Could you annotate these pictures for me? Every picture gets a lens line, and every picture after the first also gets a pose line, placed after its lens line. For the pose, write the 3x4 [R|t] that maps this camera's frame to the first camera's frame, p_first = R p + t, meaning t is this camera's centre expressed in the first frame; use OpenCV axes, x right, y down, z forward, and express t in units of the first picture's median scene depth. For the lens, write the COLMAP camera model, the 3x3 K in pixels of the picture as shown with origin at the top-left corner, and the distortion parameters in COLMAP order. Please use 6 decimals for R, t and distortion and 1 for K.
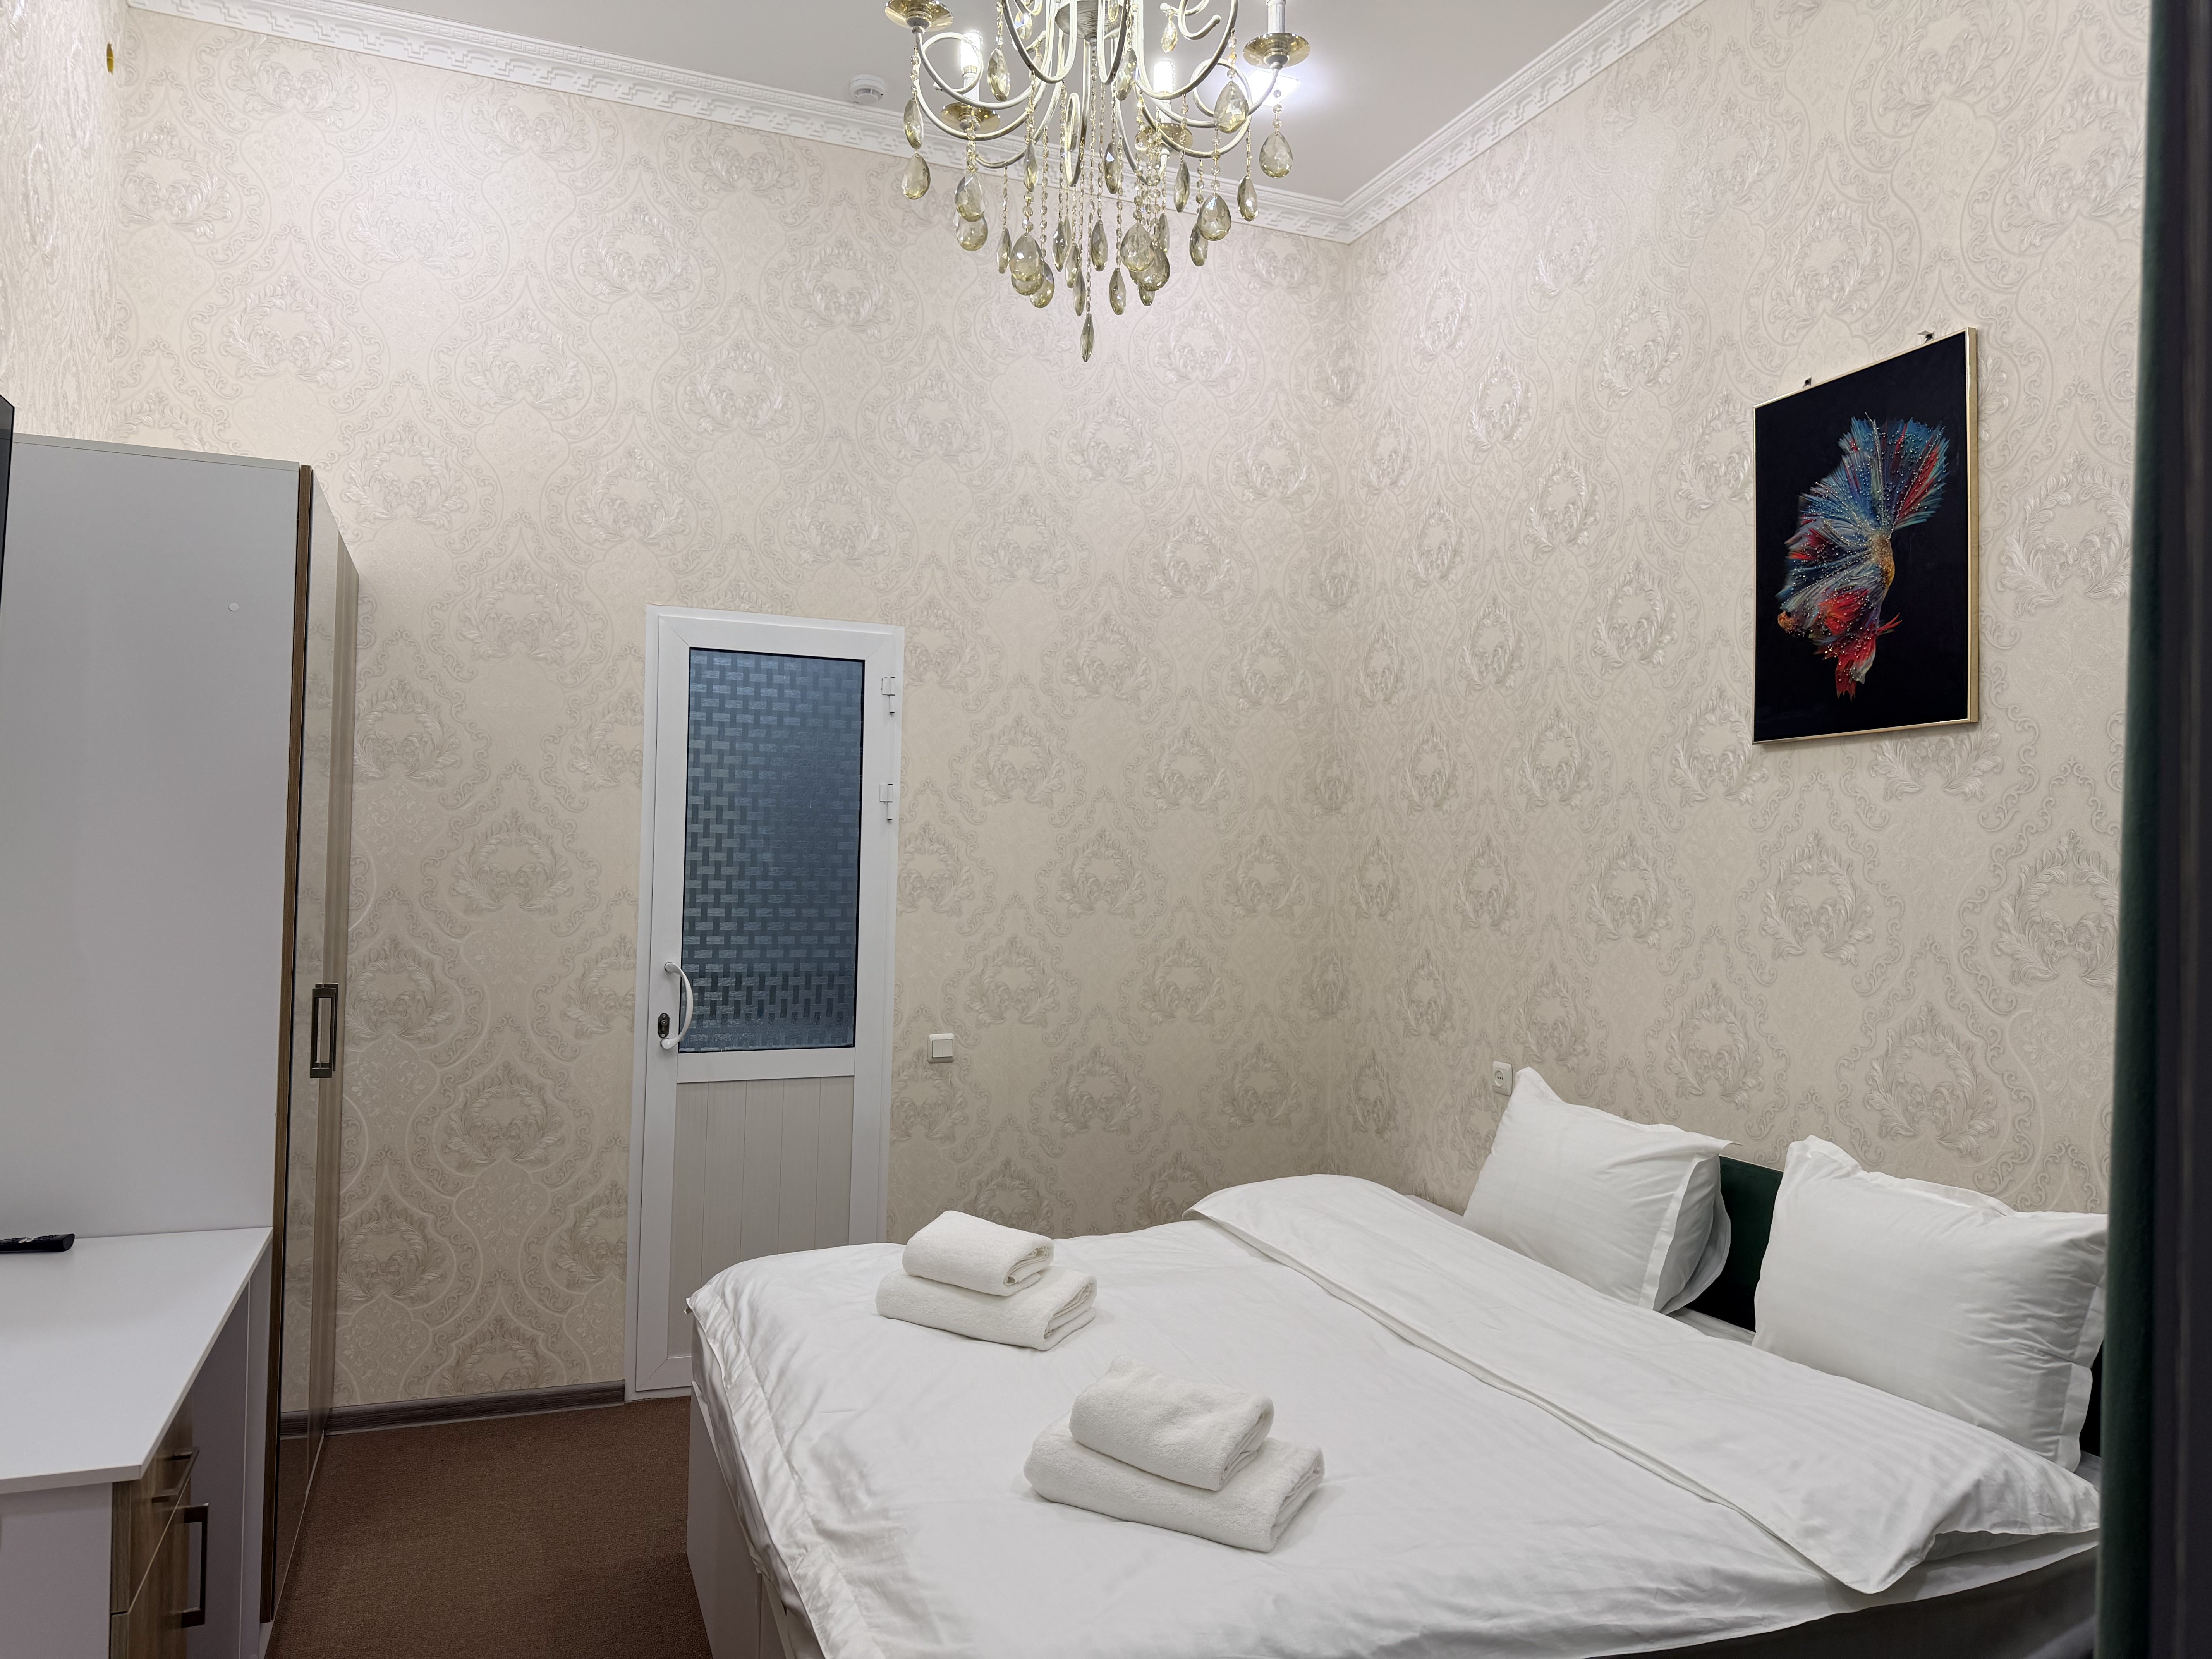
lens RADIAL K [[1565.5, 0, 1109.0], [0, 1565.5, 832.4], [0, 0, 1]] dist [0.065901, -0.076843]
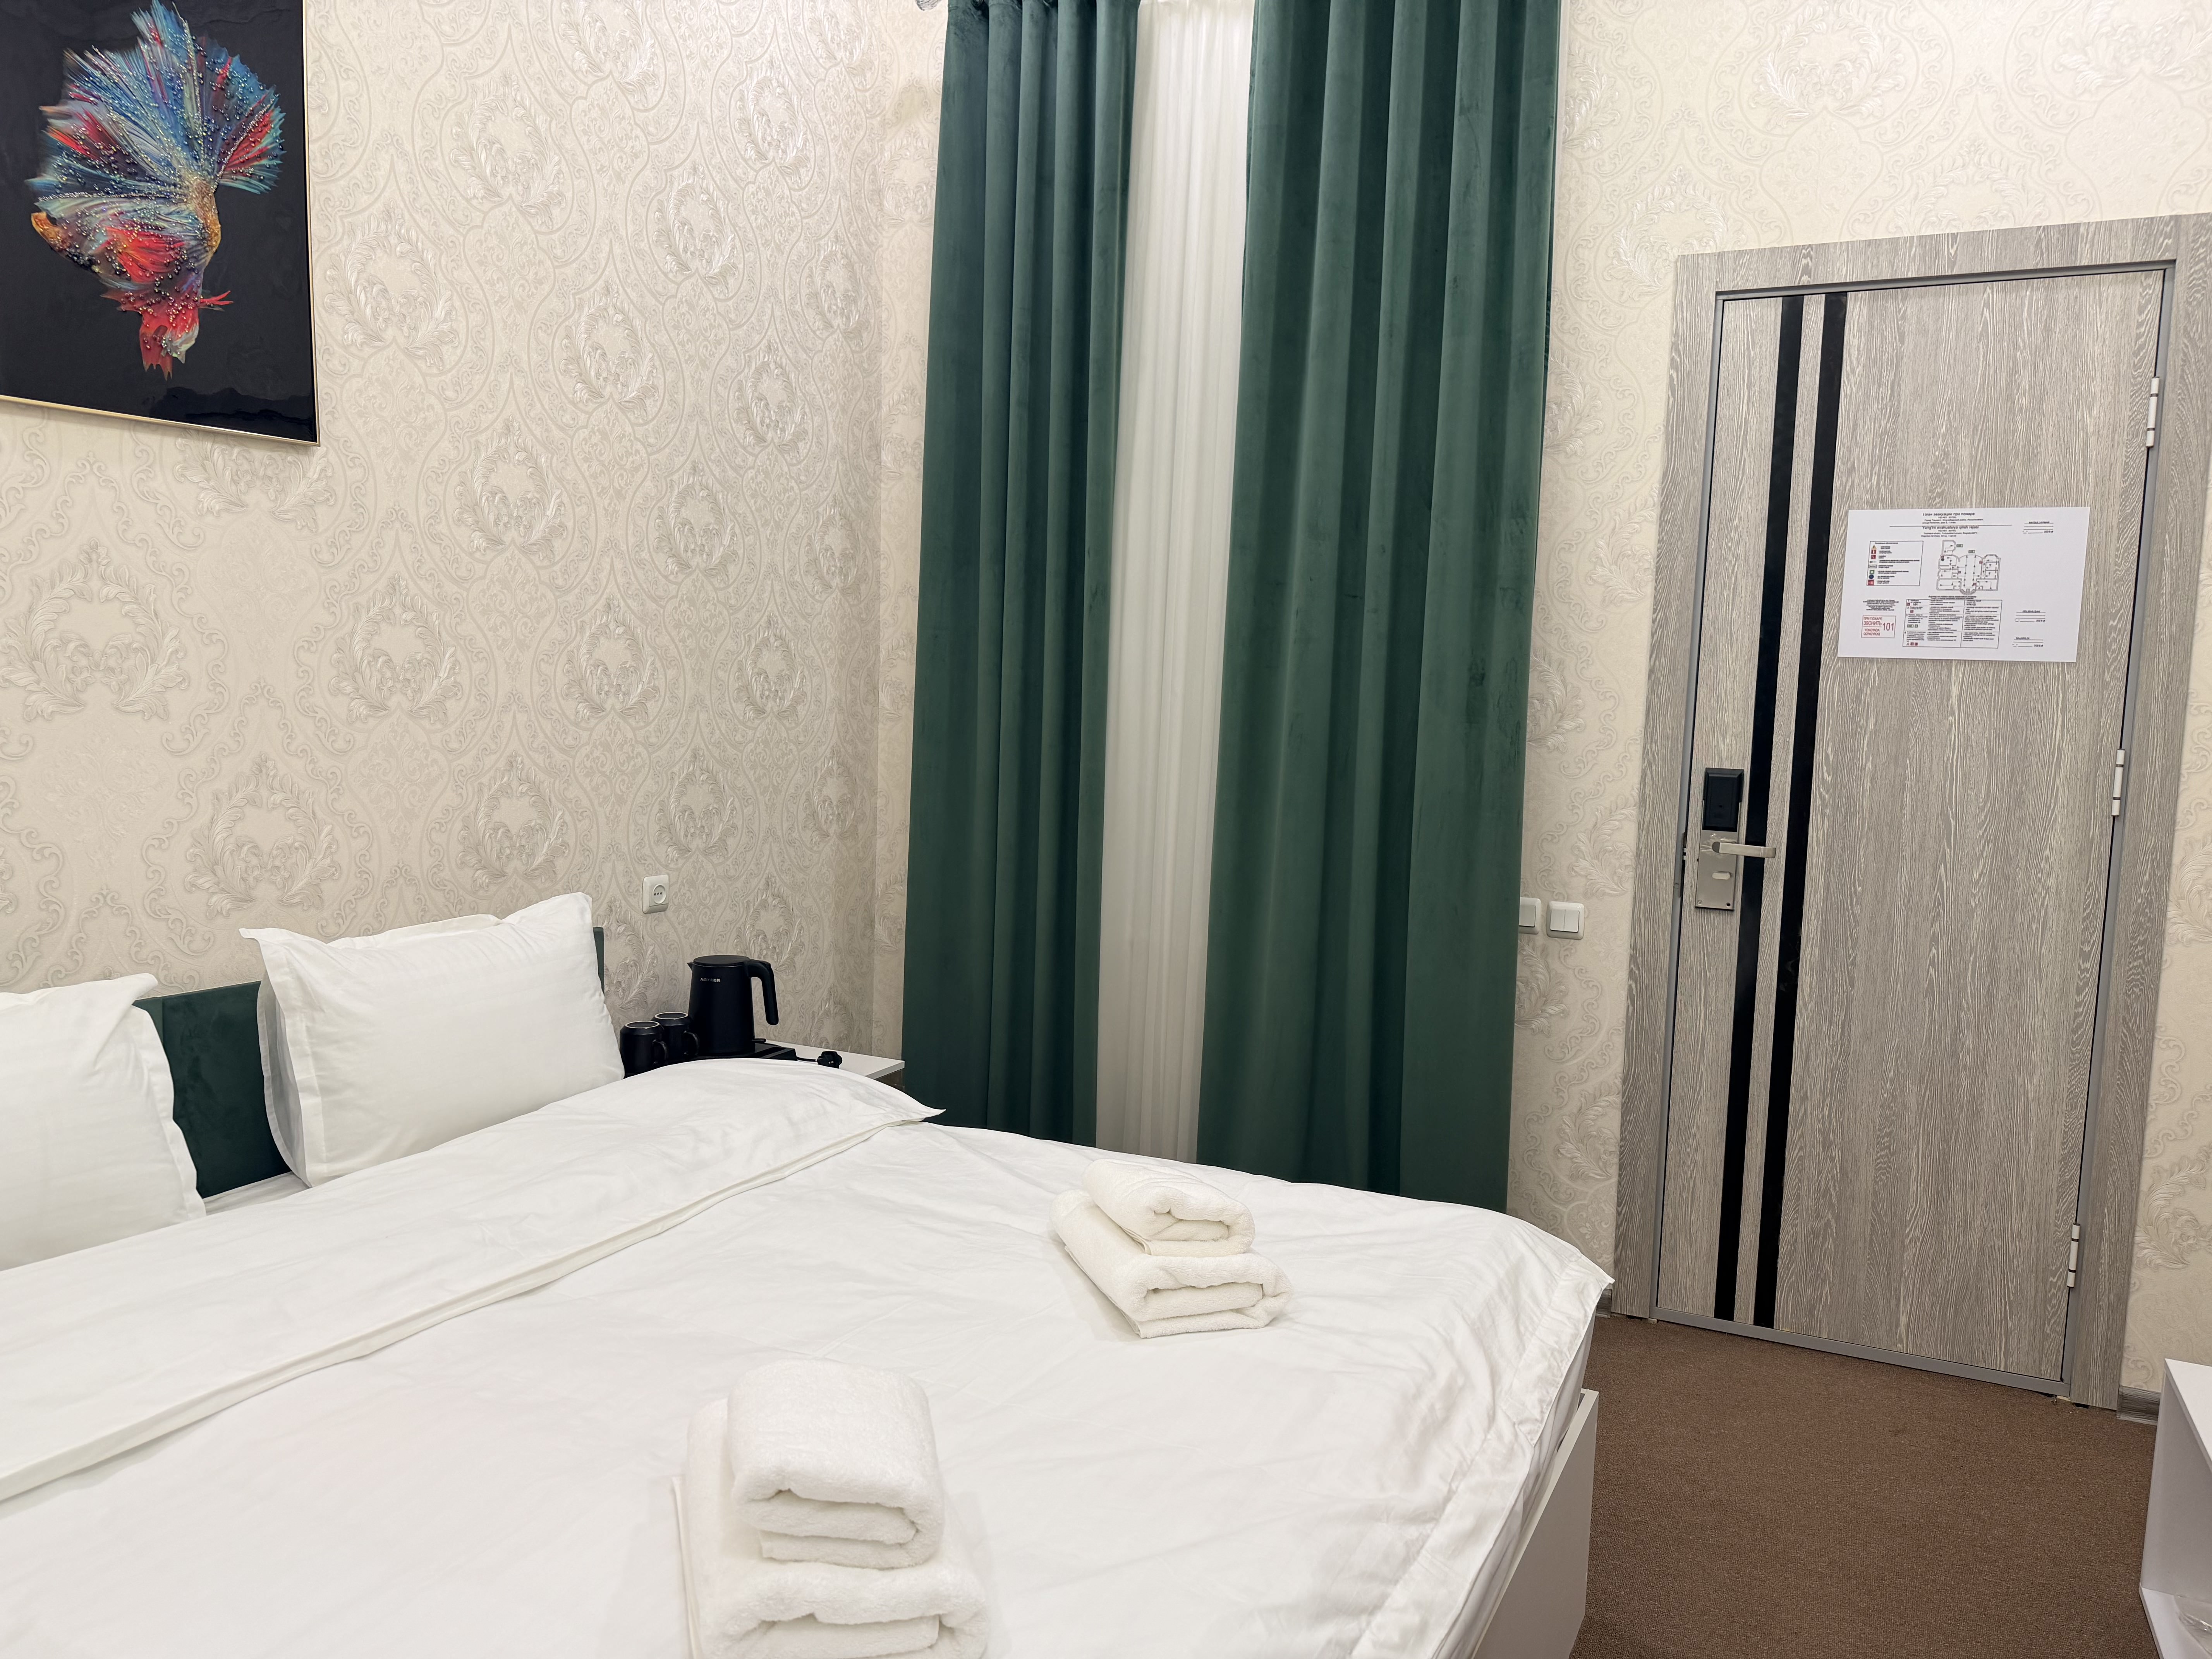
lens RADIAL K [[1565.5, 0, 1109.0], [0, 1565.5, 832.4], [0, 0, 1]] dist [0.065901, -0.076843]
pose [[-0.679049, -0.113556, 0.725257, -0.440041], [-0.066251, 0.993412, 0.093511, 0.034436], [-0.731097, 0.015449, -0.682098, 1.204441]]
